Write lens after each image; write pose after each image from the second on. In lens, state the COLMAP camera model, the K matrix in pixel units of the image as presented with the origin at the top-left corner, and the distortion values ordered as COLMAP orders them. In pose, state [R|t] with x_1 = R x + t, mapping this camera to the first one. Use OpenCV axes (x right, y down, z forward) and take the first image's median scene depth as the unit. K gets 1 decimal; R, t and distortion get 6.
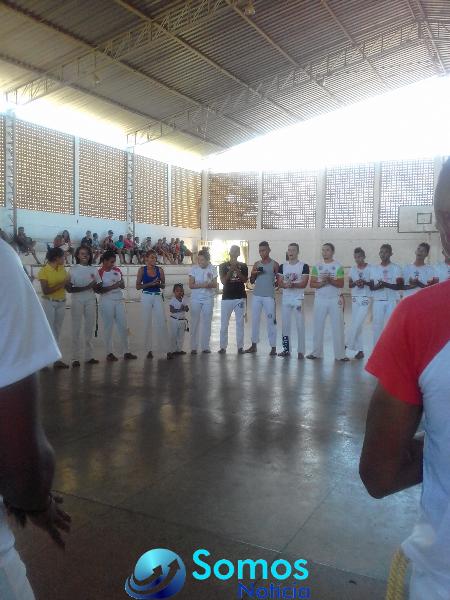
lens RADIAL K [[531.9, 0, 228.3], [0, 531.9, 298.6], [0, 0, 1]] dist [0.009960, -0.044741]
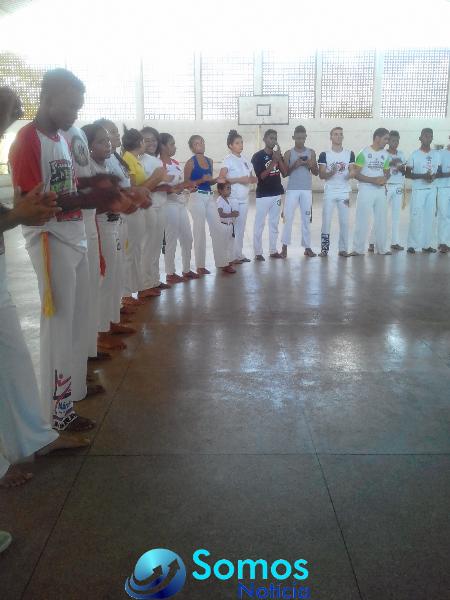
lens RADIAL K [[531.9, 0, 224.4], [0, 531.9, 296.7], [0, 0, 1]] dist [0.009960, -0.044741]
pose [[0.837514, -0.153241, 0.524488, -0.529829], [0.056886, 0.979106, 0.195230, -0.012495], [-0.543446, -0.133671, 0.828733, 0.332273]]
